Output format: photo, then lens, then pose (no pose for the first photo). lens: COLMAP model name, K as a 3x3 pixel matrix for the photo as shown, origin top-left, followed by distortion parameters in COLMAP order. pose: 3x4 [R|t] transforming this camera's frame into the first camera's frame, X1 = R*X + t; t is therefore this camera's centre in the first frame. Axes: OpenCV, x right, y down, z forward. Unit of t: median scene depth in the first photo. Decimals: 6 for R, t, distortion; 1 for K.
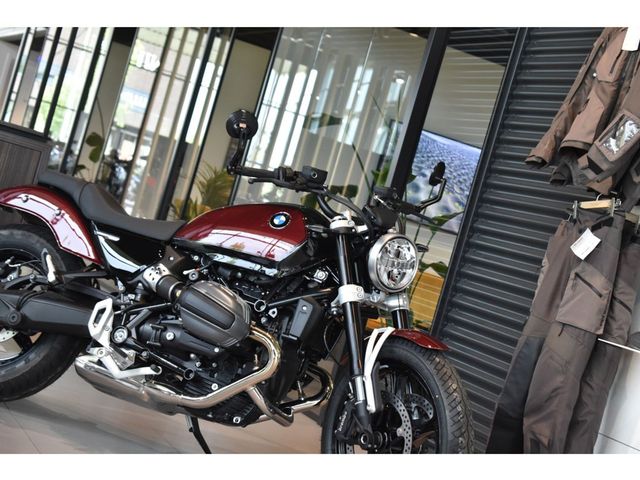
lens RADIAL K [[1482.3, 0, 320.0], [0, 1482.3, 240.0], [0, 0, 1]] dist [0.091818, -0.244977]
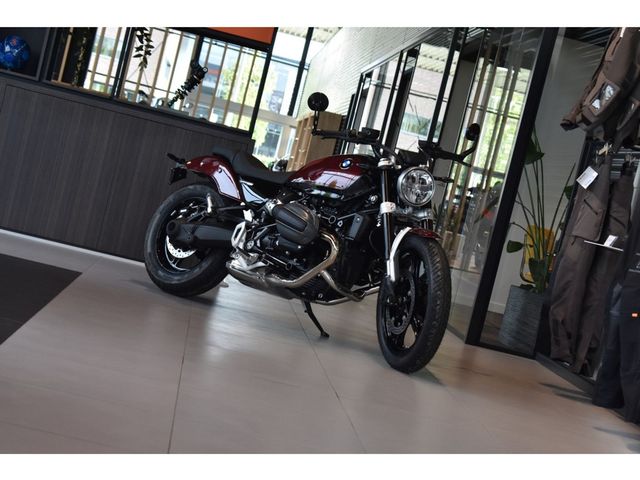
lens RADIAL K [[1482.3, 0, 320.0], [0, 1482.3, 240.0], [0, 0, 1]] dist [0.091818, -0.244977]
pose [[0.958671, -0.037477, -0.282037, 0.364178], [0.025671, 0.998637, -0.045441, 0.130218], [0.283355, 0.036323, 0.958327, -0.440629]]
